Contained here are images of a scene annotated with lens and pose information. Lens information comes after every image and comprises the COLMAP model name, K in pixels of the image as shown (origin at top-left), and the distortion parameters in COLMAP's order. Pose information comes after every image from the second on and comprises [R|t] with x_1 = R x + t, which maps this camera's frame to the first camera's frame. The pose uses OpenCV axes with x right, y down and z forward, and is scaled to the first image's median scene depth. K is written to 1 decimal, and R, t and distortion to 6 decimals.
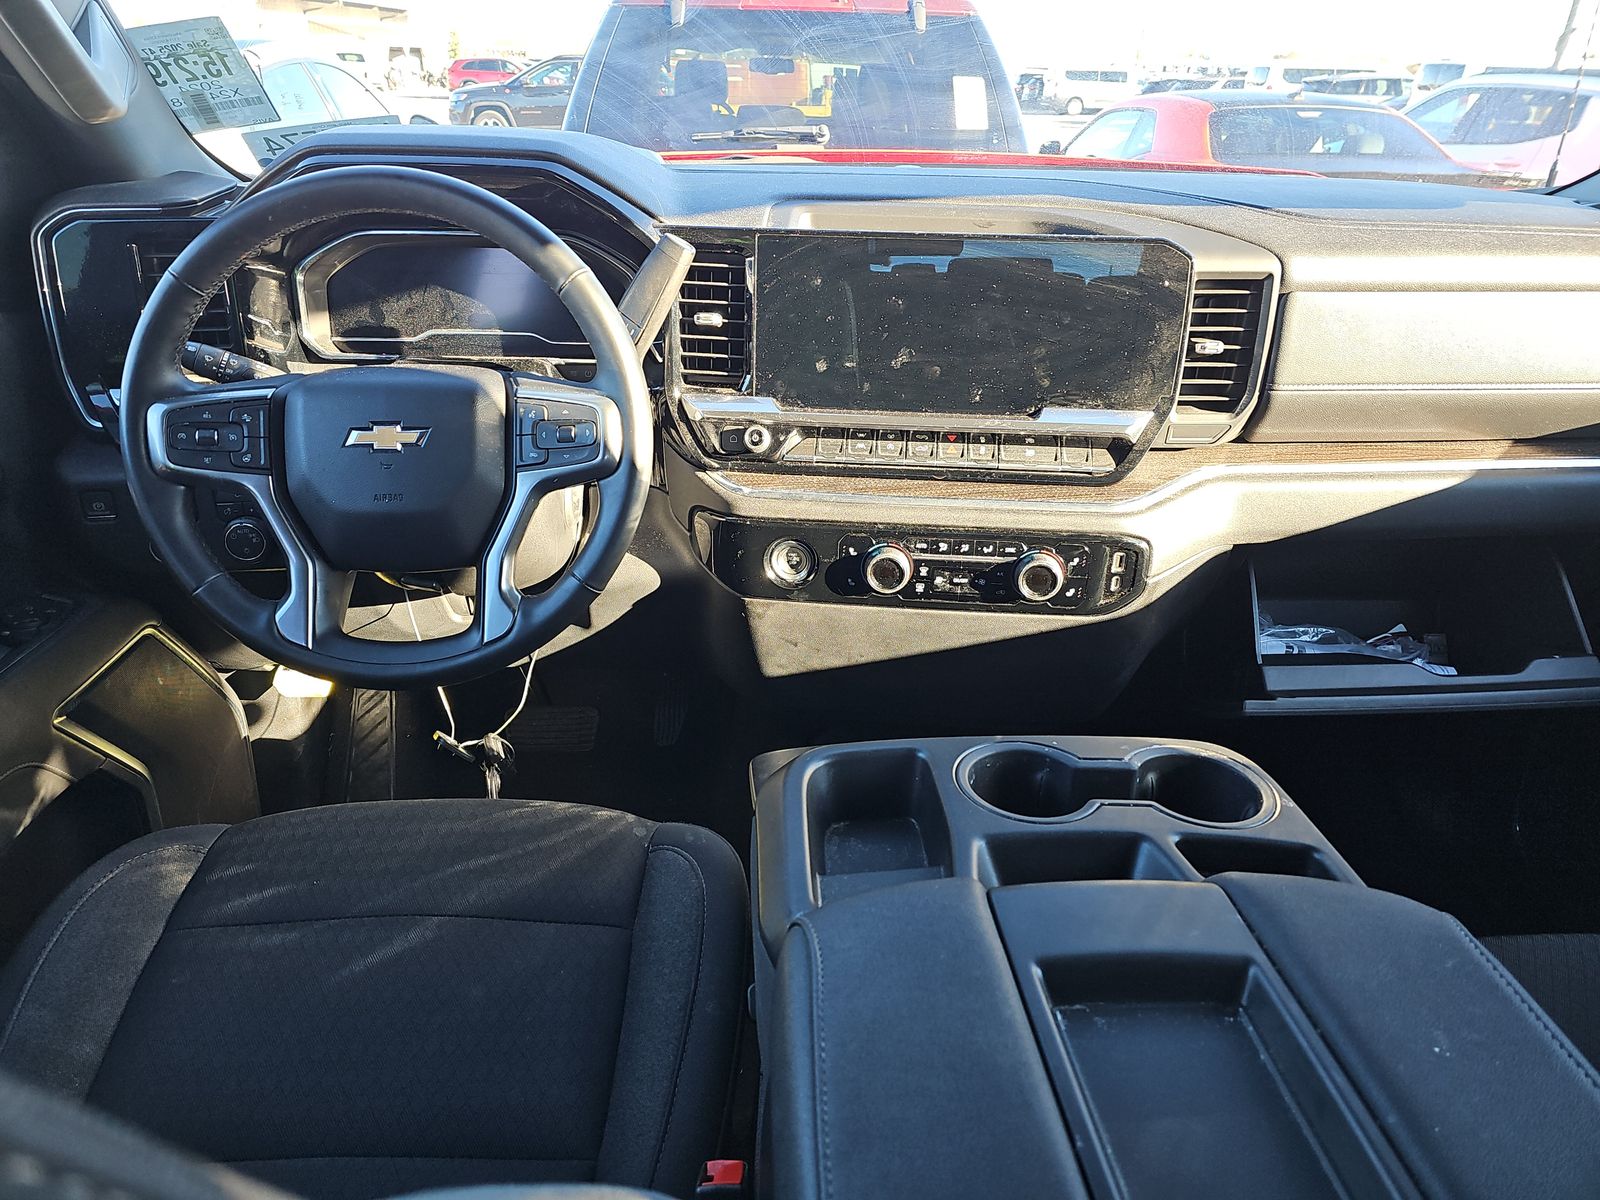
lens RADIAL K [[1046.5, 0, 800.0], [0, 1046.5, 600.0], [0, 0, 1]] dist [-0.000207, 0.001684]
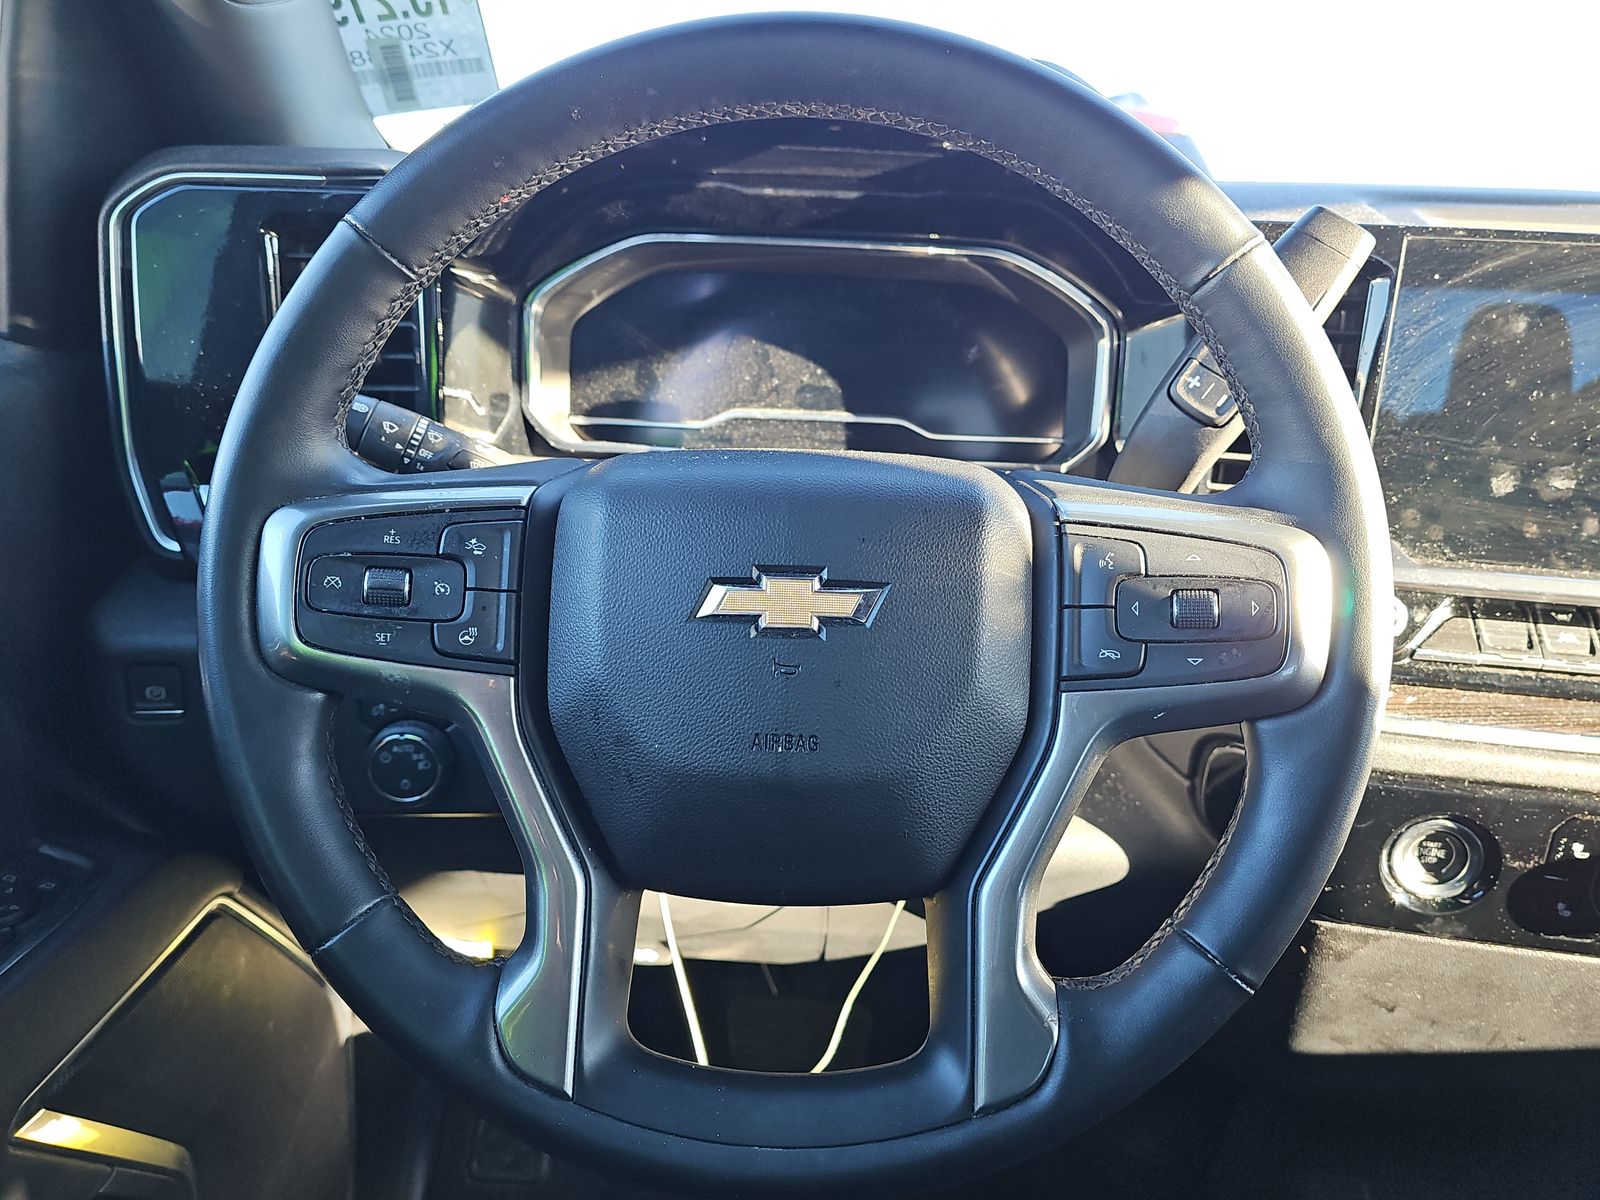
lens RADIAL K [[1059.2, 0, 792.1], [0, 1059.2, 595.1], [0, 0, 1]] dist [0.028411, -0.002419]
pose [[0.995547, 0.039198, -0.085728, -0.283527], [-0.050439, 0.989810, -0.133162, -0.079988], [0.079635, 0.136893, 0.987380, 0.452750]]
